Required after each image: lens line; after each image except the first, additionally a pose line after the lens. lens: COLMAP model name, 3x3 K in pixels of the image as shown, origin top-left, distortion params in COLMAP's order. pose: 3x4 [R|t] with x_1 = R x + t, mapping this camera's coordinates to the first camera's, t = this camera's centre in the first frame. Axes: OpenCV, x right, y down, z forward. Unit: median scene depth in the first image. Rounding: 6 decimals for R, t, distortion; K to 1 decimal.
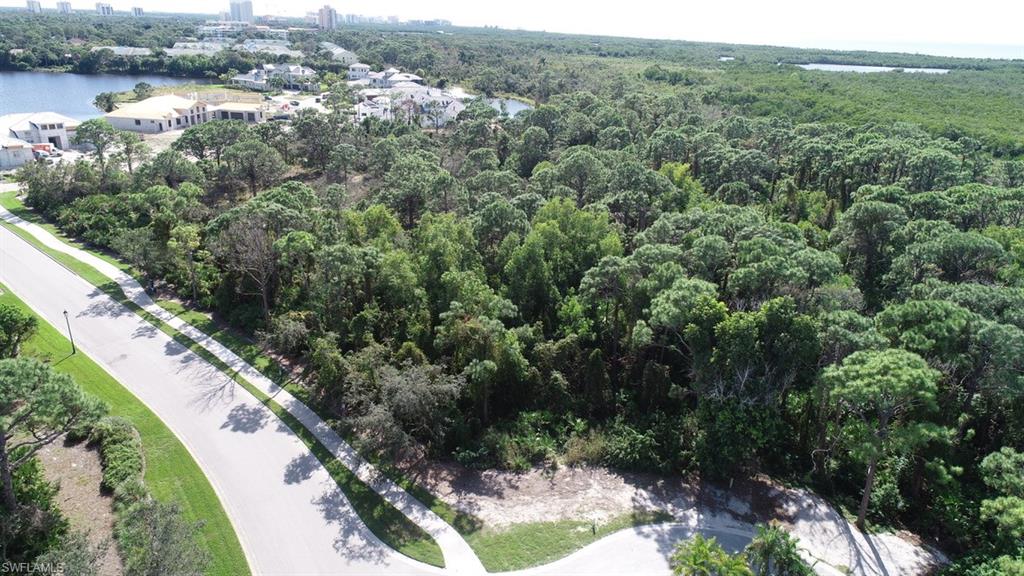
lens RADIAL K [[686.8, 0, 510.4], [0, 686.8, 290.3], [0, 0, 1]] dist [0.000927, 0.000716]
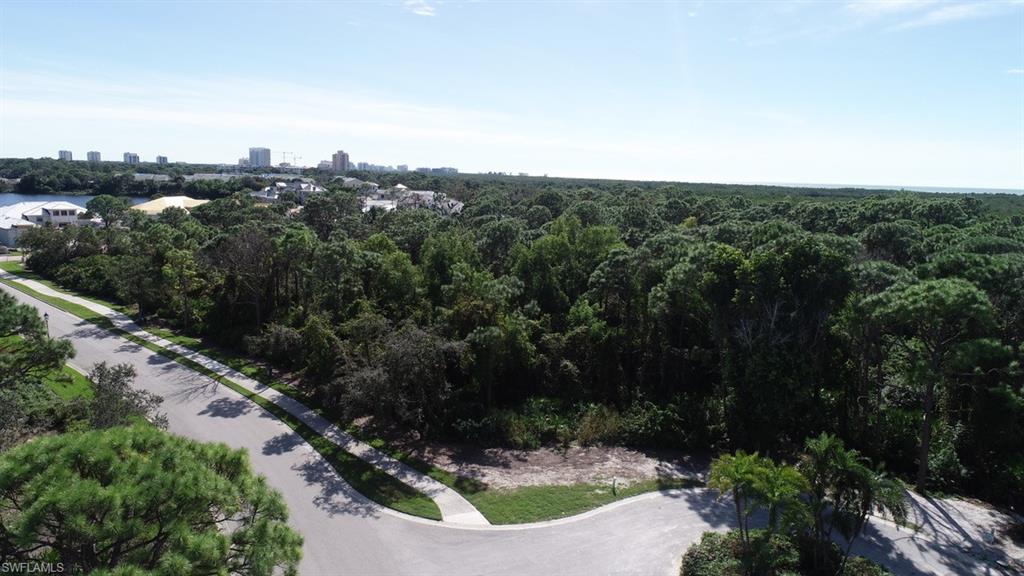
lens RADIAL K [[686.8, 0, 510.4], [0, 686.8, 290.3], [0, 0, 1]] dist [0.000927, 0.000716]
pose [[0.999984, -0.003534, -0.004365, -0.004630], [0.002576, 0.979242, -0.202678, 0.242393], [0.004991, 0.202664, 0.979236, 0.086105]]
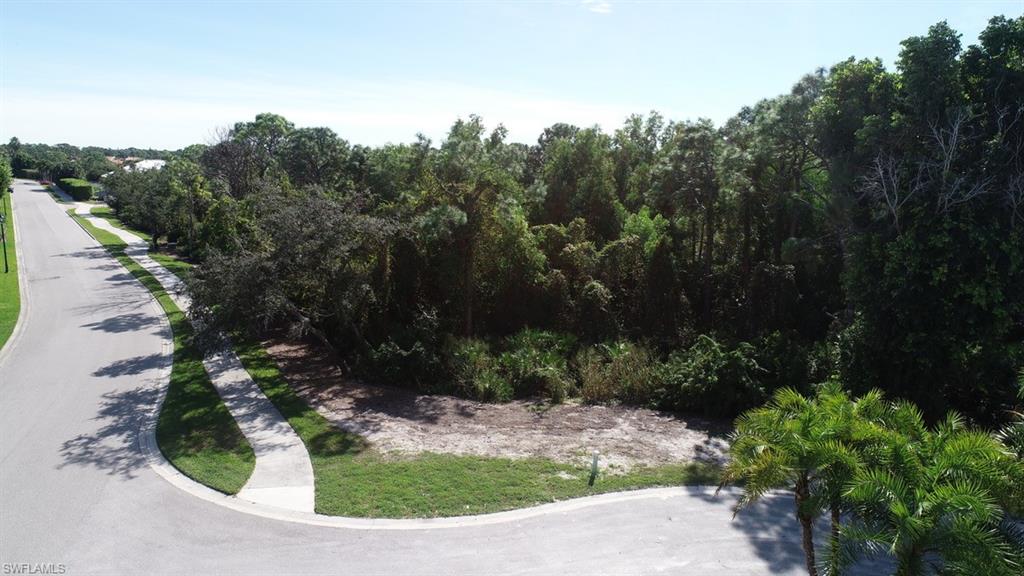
lens RADIAL K [[685.9, 0, 512.0], [0, 685.9, 288.0], [0, 0, 1]] dist [-0.004767, -0.002468]
pose [[0.974997, 0.035009, -0.219441, 0.144747], [-0.079071, 0.977538, -0.195365, 0.280914], [0.207673, 0.207832, 0.955865, 0.472063]]
